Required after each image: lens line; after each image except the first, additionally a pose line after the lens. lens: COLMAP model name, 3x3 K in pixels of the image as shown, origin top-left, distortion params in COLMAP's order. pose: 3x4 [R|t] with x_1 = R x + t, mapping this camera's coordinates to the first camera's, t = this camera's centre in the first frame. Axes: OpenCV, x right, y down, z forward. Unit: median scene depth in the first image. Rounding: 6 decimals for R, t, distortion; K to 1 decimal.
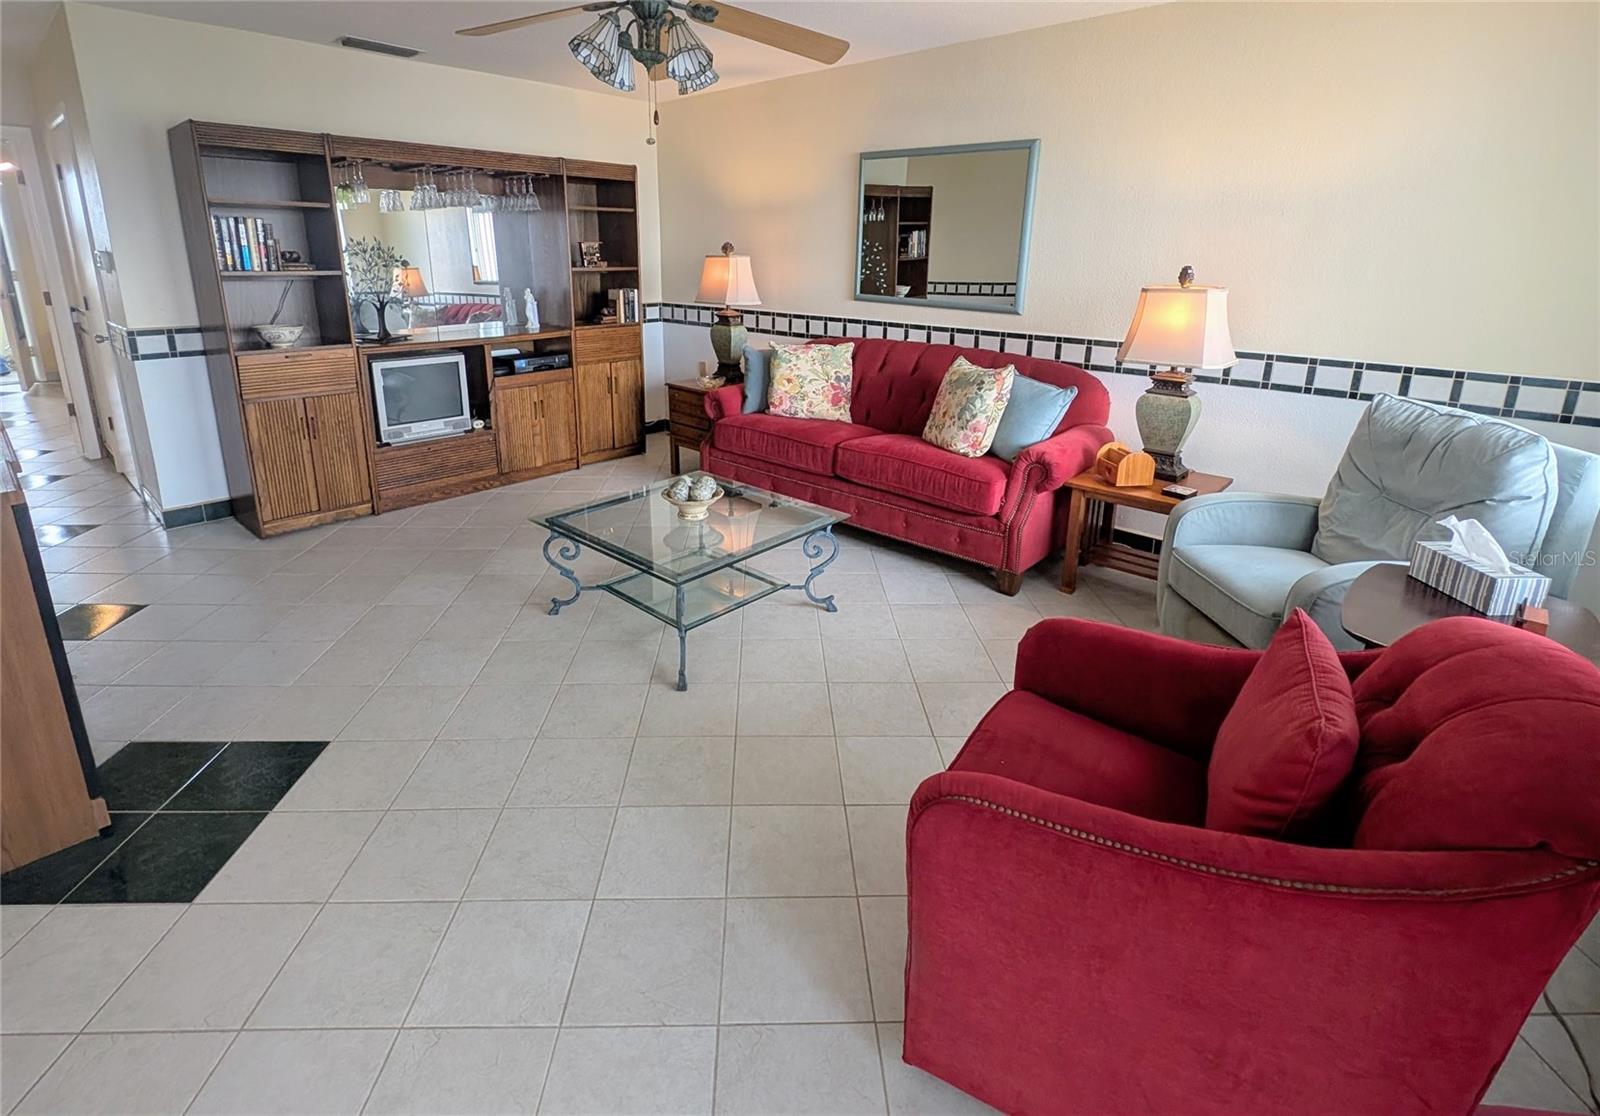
lens RADIAL K [[771.7, 0, 758.3], [0, 771.7, 449.4], [0, 0, 1]] dist [0.003656, -0.000446]
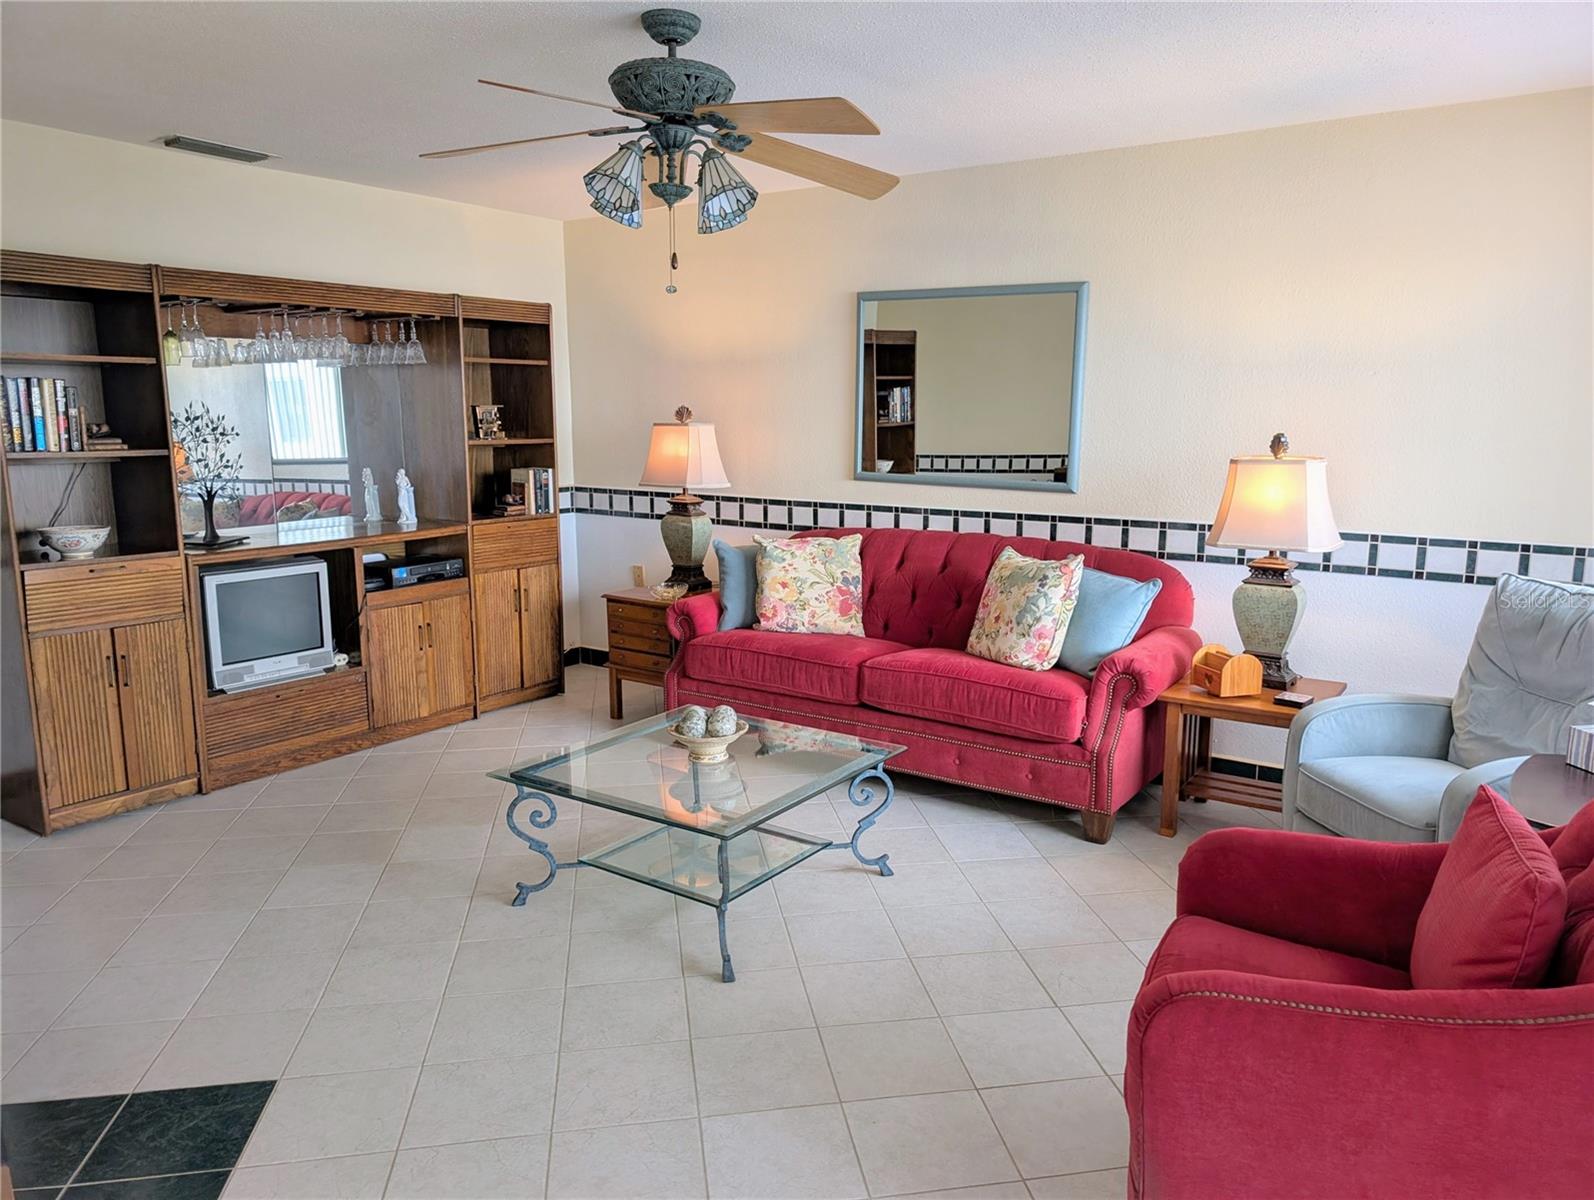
lens RADIAL K [[1120.9, 0, 796.8], [0, 1120.9, 594.3], [0, 0, 1]] dist [0.029257, -0.038954]
pose [[0.988844, -0.030081, 0.145889, -0.125379], [0.043028, 0.995329, -0.086418, 0.018752], [-0.142608, 0.091731, 0.985519, -0.103658]]
